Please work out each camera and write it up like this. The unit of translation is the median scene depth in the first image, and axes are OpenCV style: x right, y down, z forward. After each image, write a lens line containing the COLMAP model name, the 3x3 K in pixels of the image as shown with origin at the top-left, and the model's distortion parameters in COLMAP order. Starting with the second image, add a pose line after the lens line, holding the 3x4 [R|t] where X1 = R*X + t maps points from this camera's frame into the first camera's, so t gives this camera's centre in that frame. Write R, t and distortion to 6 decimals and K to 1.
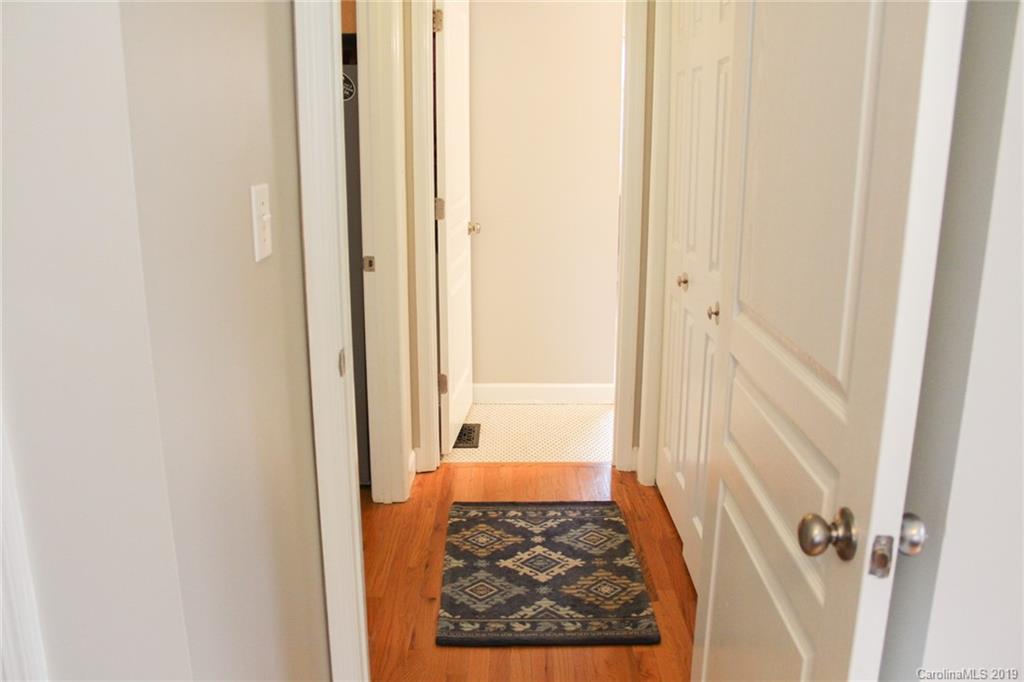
lens RADIAL K [[855.6, 0, 511.9], [0, 855.6, 339.8], [0, 0, 1]] dist [-0.076174, 0.018542]
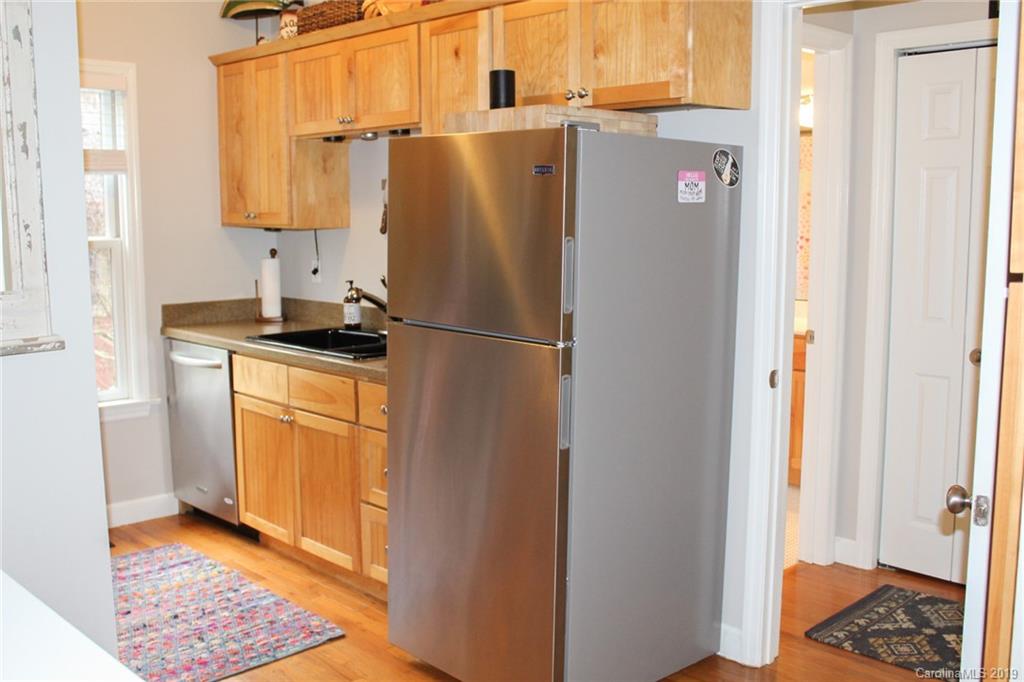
lens RADIAL K [[1004.6, 0, 512.4], [0, 1004.6, 341.3], [0, 0, 1]] dist [-0.013471, 0.000000]
pose [[0.714480, -0.092135, 0.693563, -1.026997], [0.181091, 0.981864, -0.056120, -0.108076], [-0.675814, 0.165695, 0.718206, 0.428436]]
